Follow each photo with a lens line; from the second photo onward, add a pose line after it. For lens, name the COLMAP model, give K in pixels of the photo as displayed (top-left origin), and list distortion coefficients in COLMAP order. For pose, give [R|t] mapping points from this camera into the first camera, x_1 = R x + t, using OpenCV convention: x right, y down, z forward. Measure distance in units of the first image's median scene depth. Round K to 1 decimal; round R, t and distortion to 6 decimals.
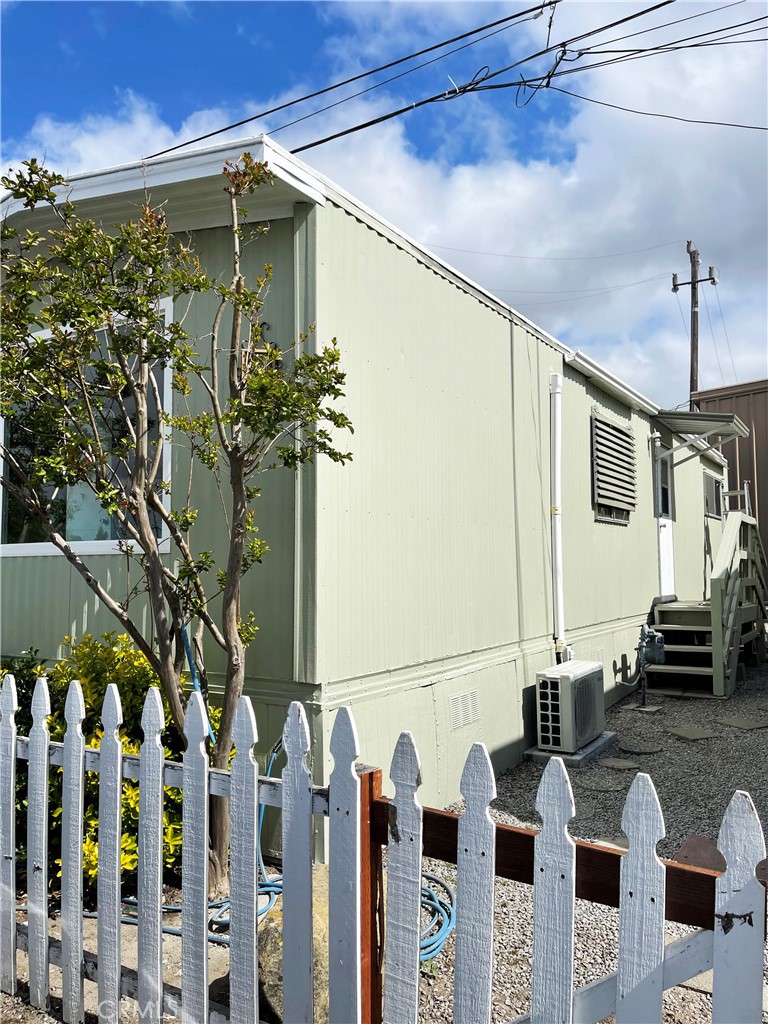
lens RADIAL K [[752.9, 0, 382.3], [0, 752.9, 512.9], [0, 0, 1]] dist [-0.004218, -0.000188]
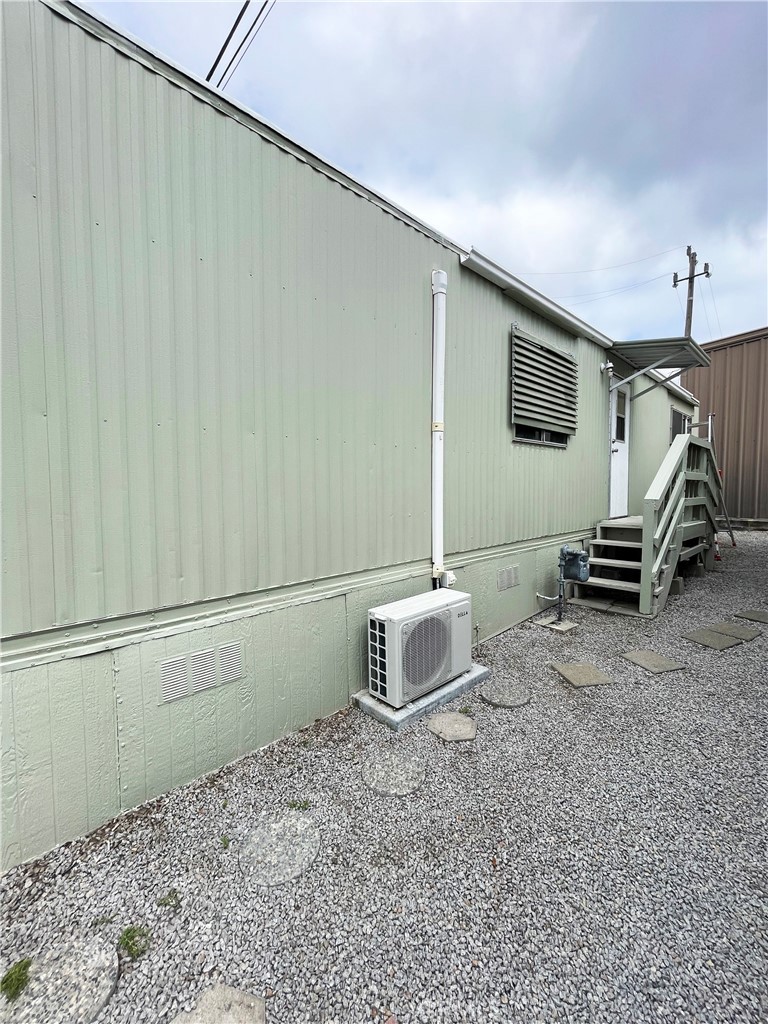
lens RADIAL K [[415.1, 0, 385.3], [0, 415.1, 513.5], [0, 0, 1]] dist [-0.000043, 0.000060]
pose [[0.971771, 0.005291, -0.235866, 0.231064], [0.025318, 0.991636, 0.126556, 0.029123], [0.234563, -0.128955, 0.963510, 0.383216]]
